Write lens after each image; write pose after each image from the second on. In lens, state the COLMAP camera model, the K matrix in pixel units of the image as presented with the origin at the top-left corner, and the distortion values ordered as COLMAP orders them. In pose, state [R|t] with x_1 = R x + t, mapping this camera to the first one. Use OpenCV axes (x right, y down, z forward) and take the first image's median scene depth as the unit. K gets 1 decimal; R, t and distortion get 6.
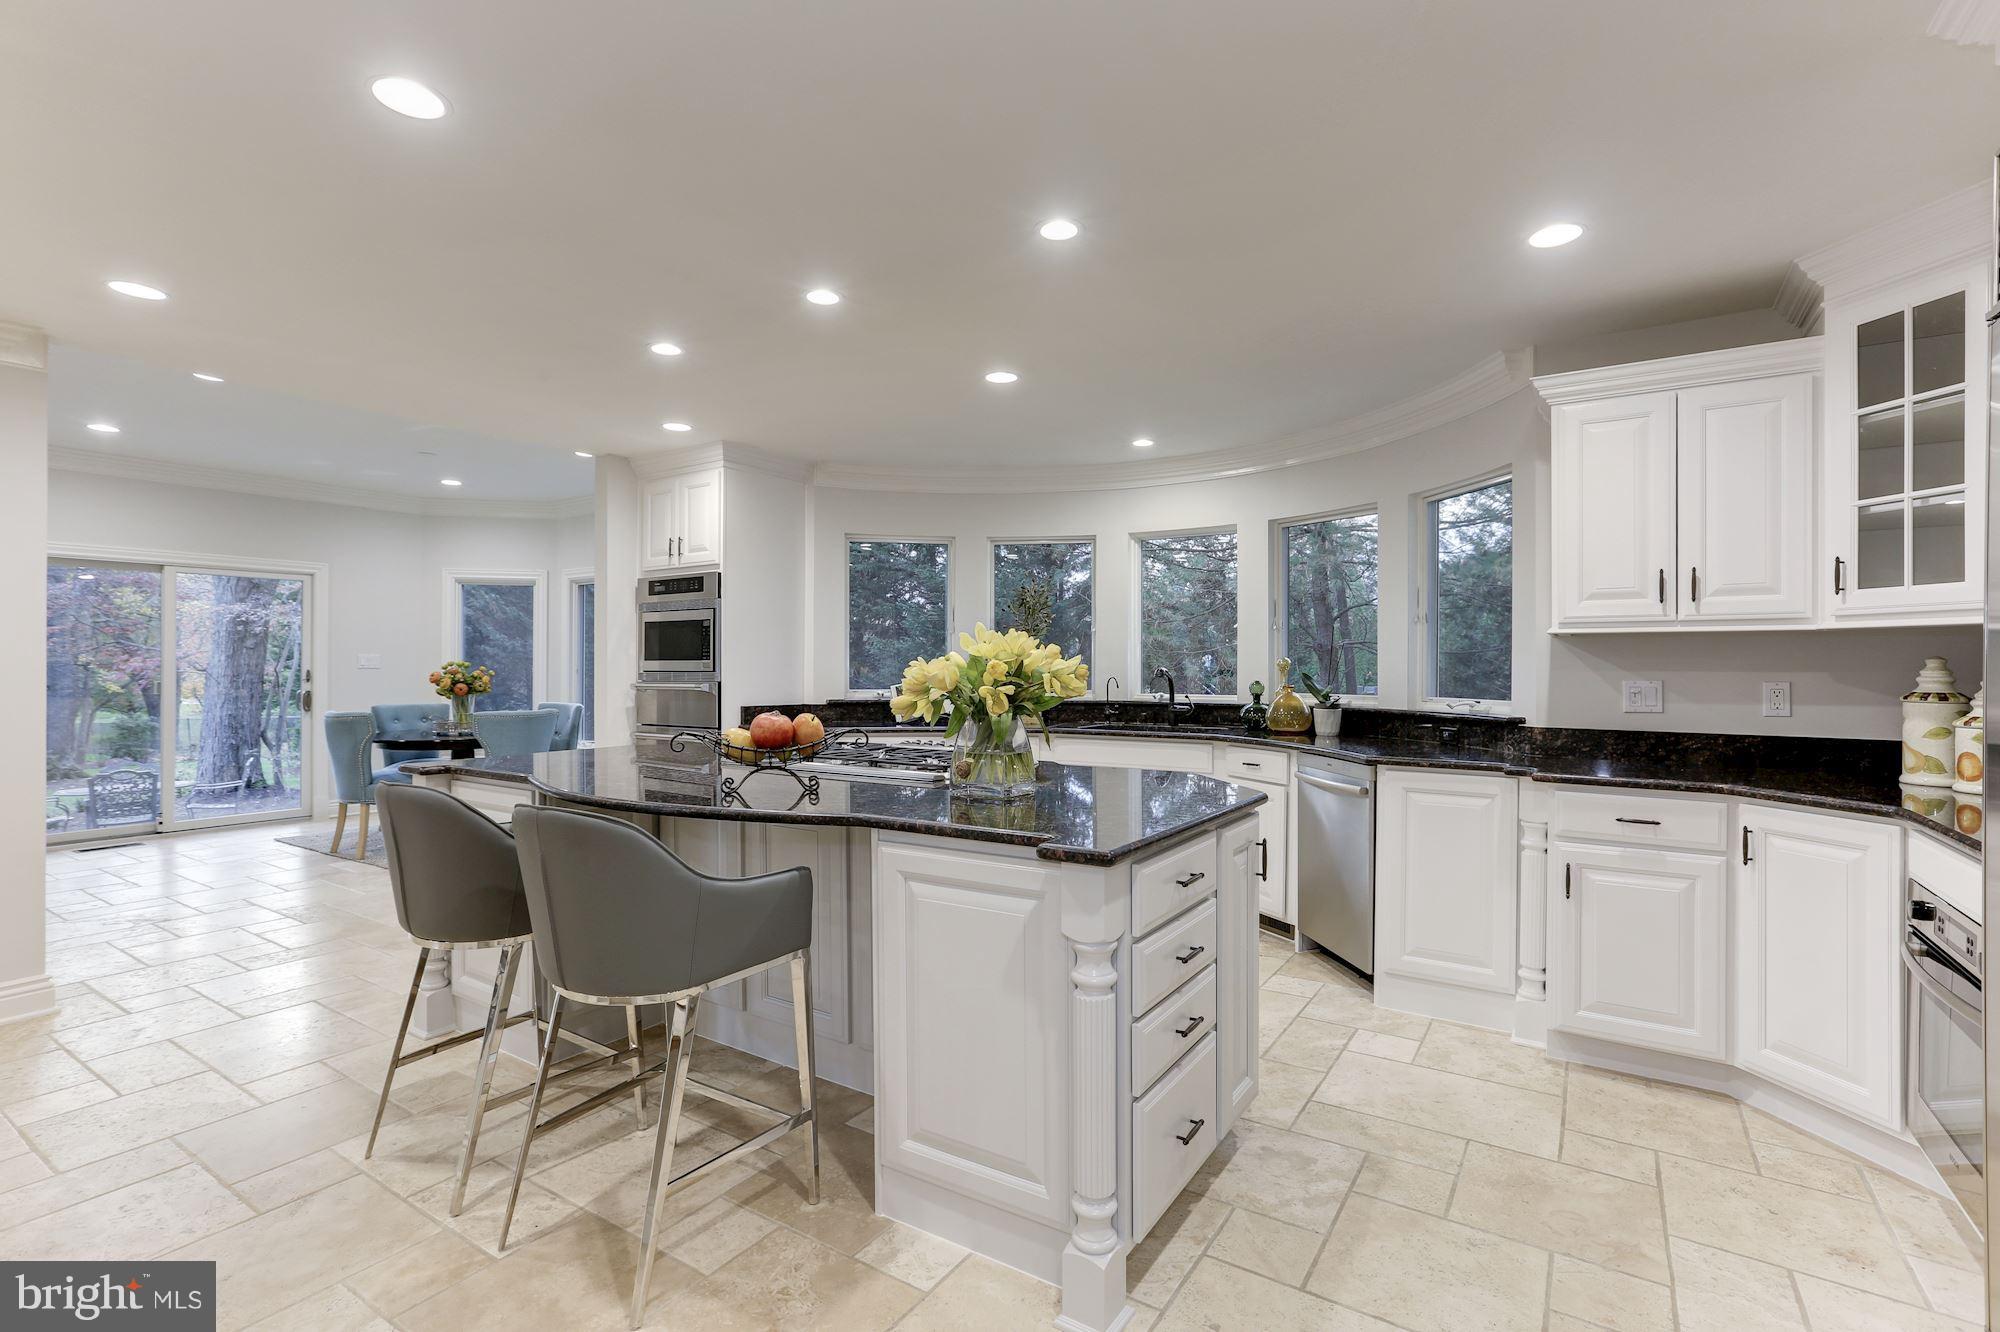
lens RADIAL K [[917.4, 0, 1003.6], [0, 917.4, 665.1], [0, 0, 1]] dist [-0.000563, -0.000060]
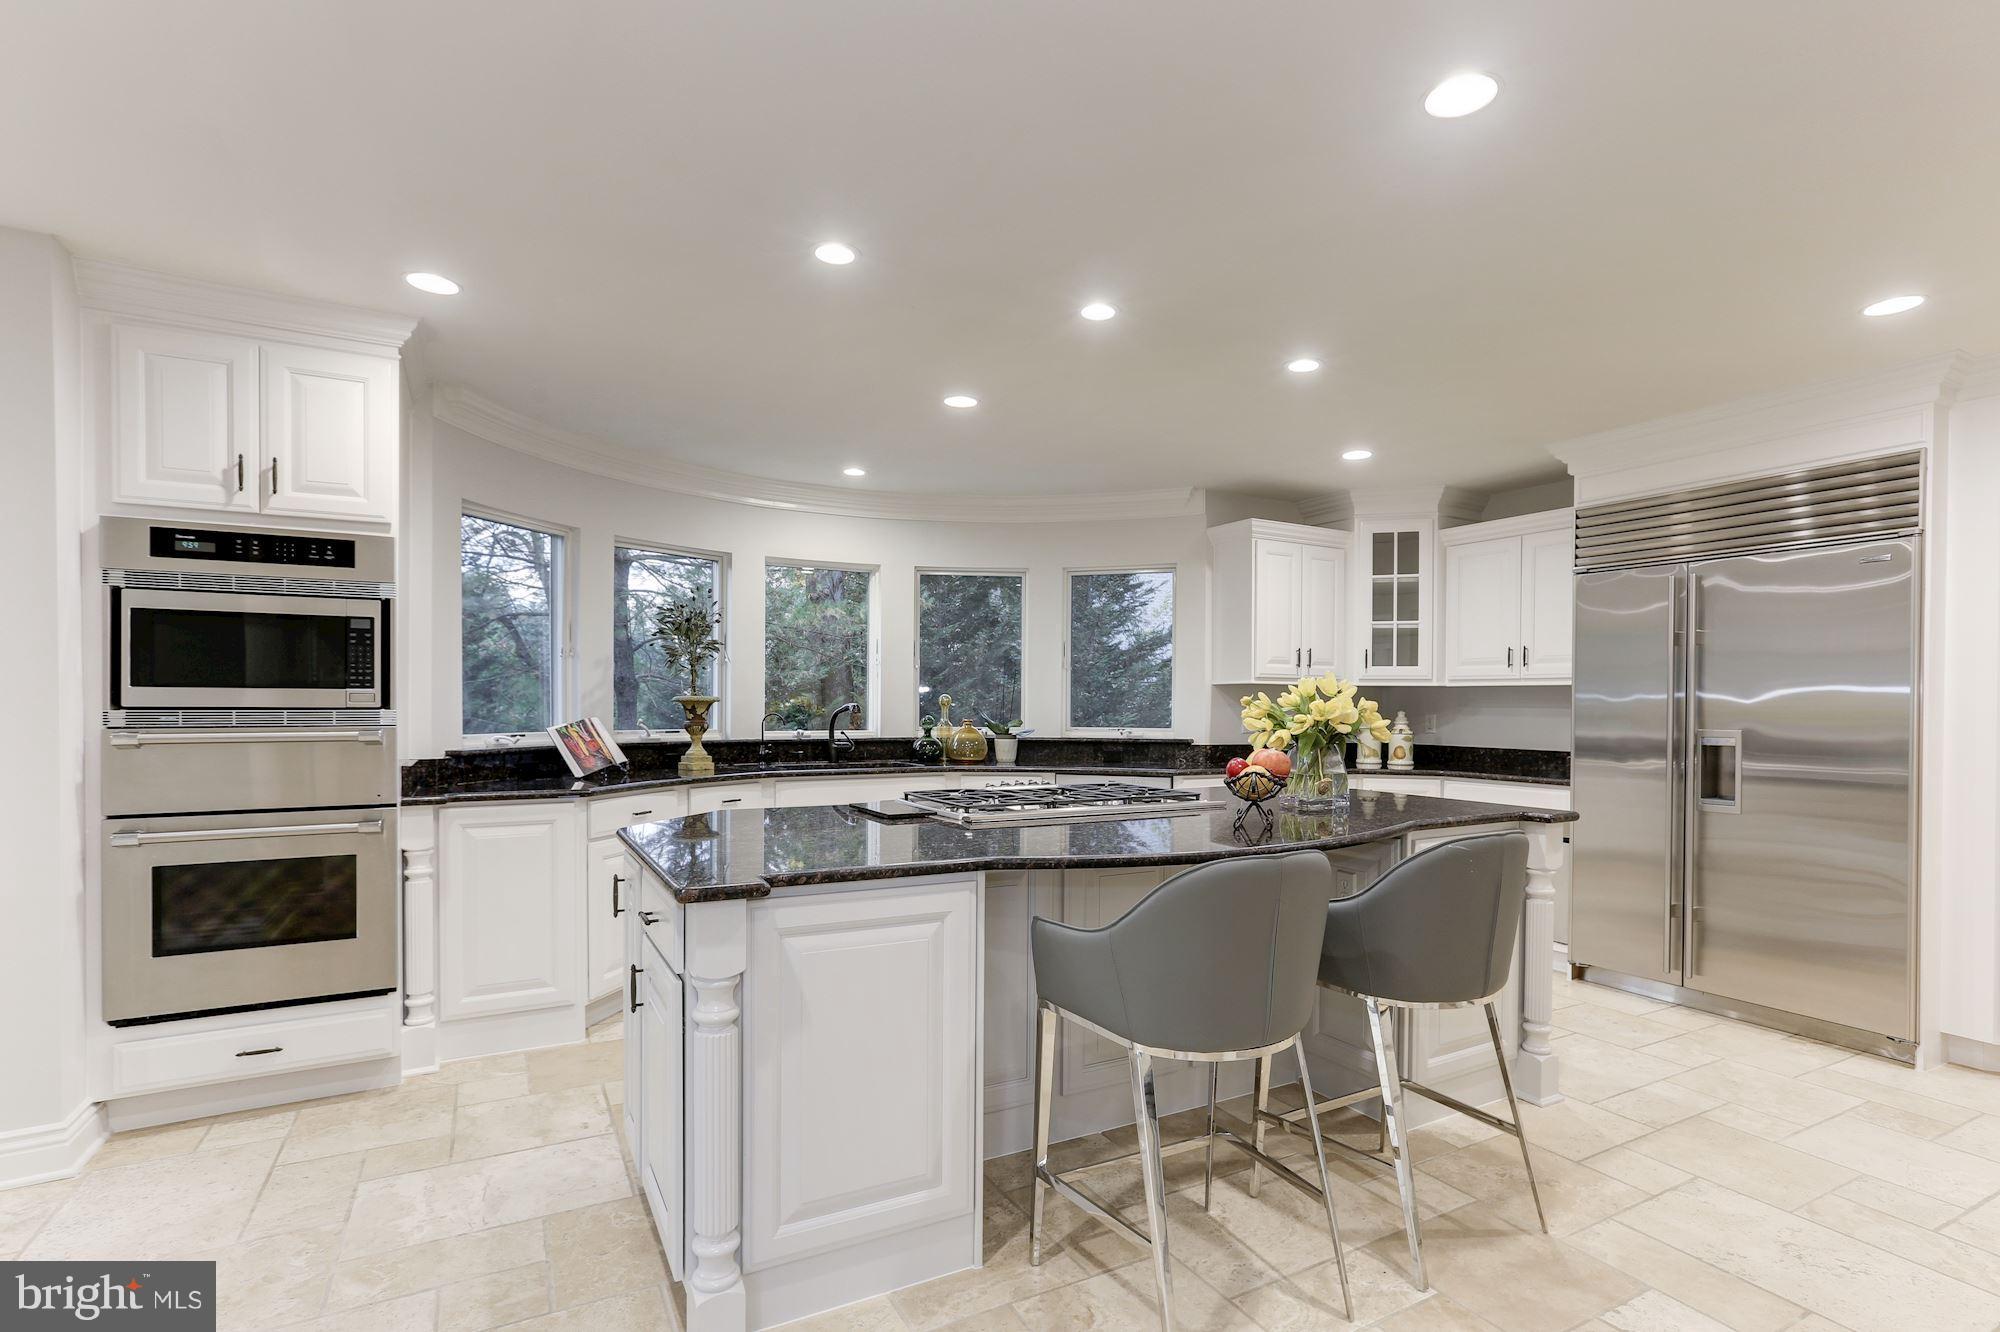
lens RADIAL K [[972.4, 0, 1009.3], [0, 972.4, 713.2], [0, 0, 1]] dist [-0.046383, 0.000251]
pose [[0.472950, -0.004766, 0.881077, -0.932311], [-0.007440, 0.999928, 0.009402, 0.003184], [-0.881058, -0.011002, 0.472880, 0.513899]]
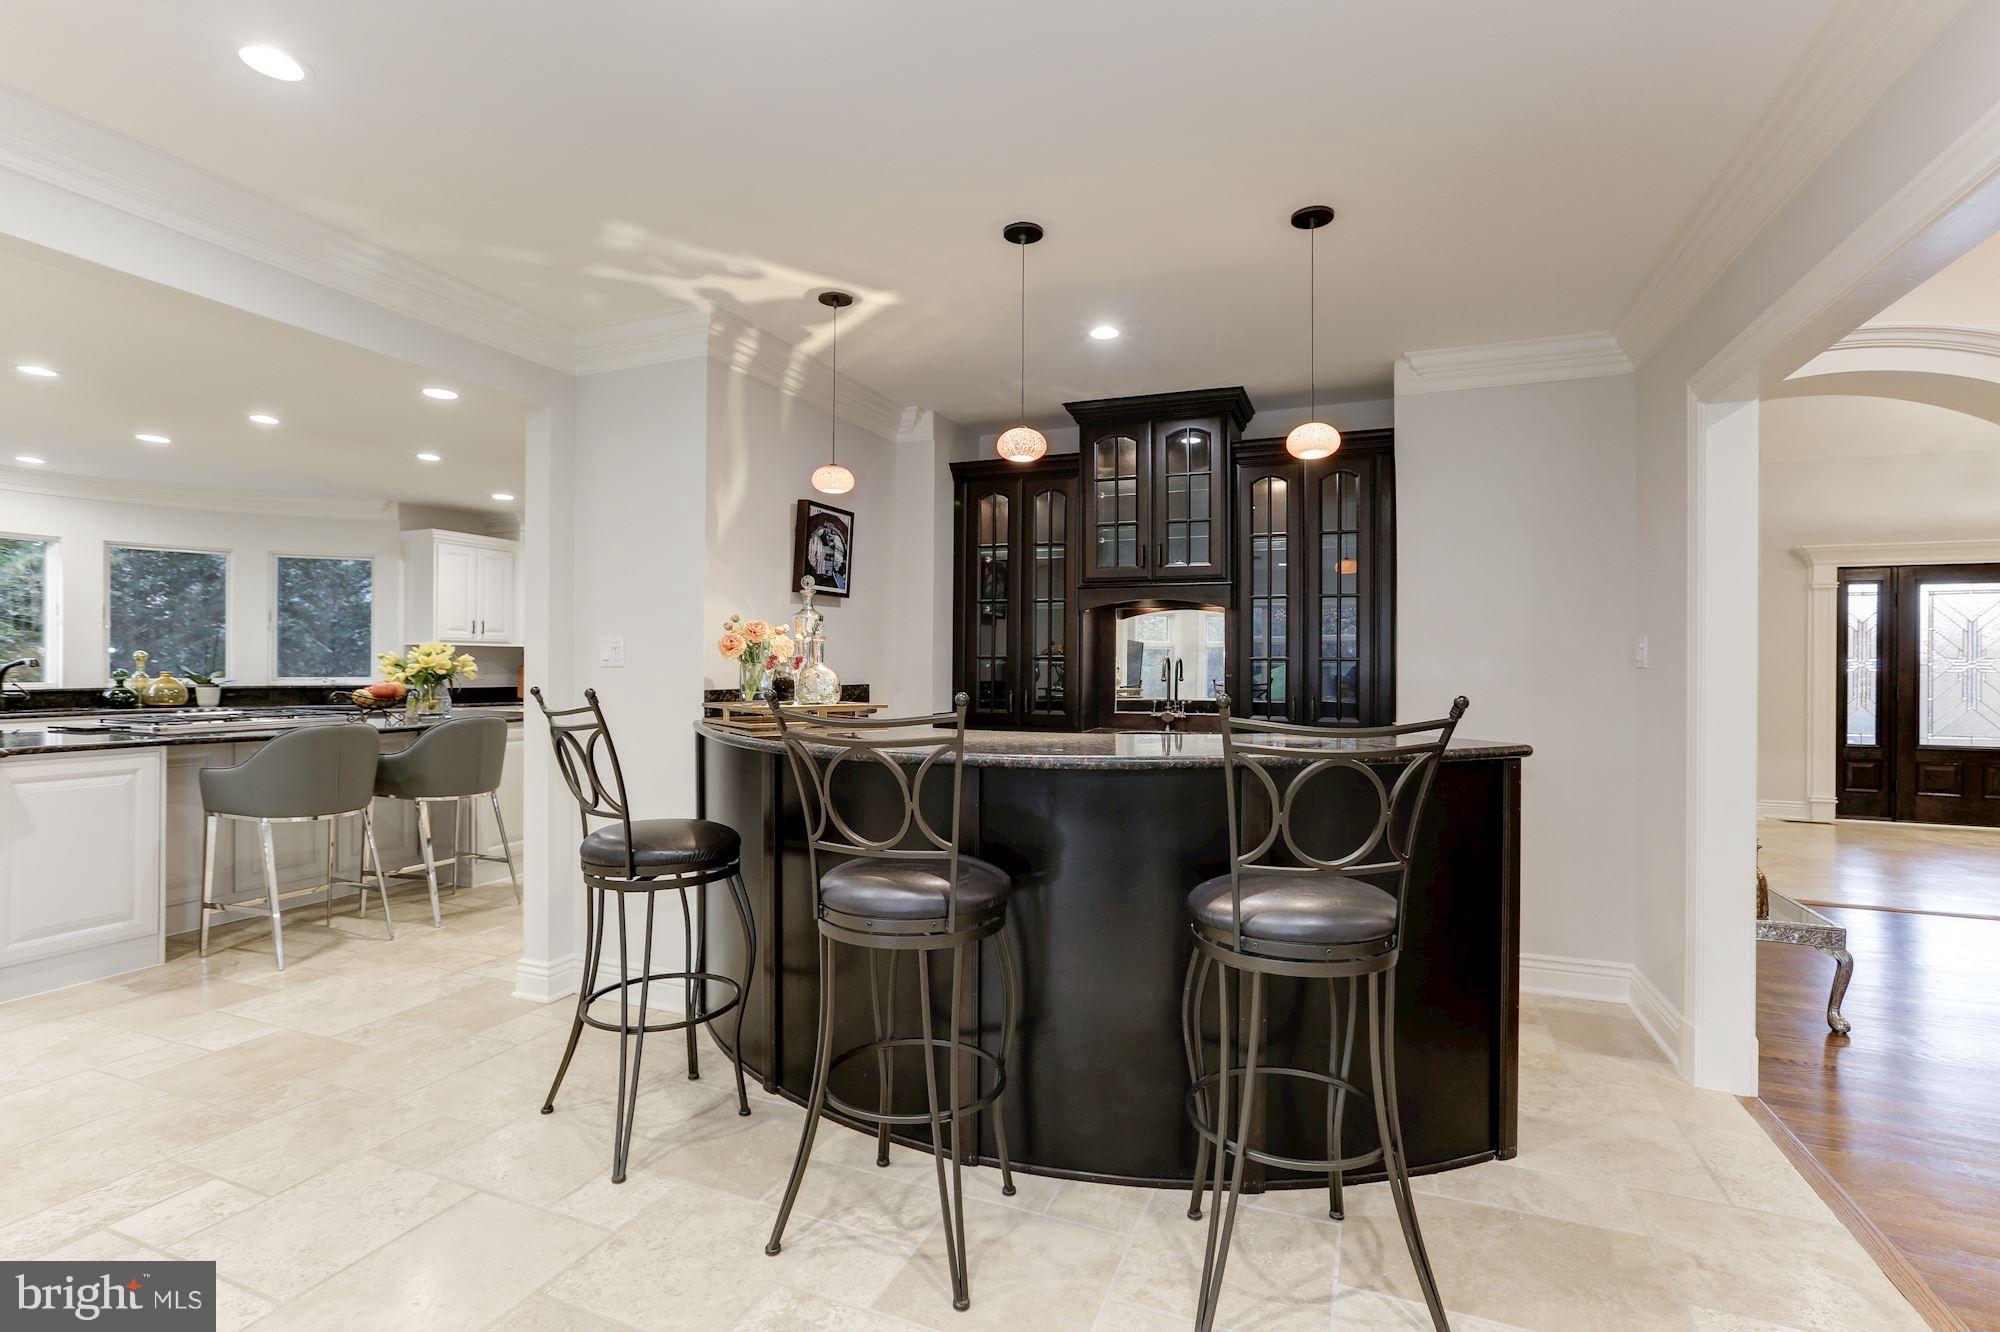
lens RADIAL K [[917.4, 0, 1003.6], [0, 917.4, 665.1], [0, 0, 1]] dist [-0.000563, -0.000060]
pose [[-0.192650, -0.000606, 0.981267, -1.636762], [-0.005553, 0.999984, -0.000472, 0.007702], [-0.981252, -0.005540, -0.192650, 0.065361]]
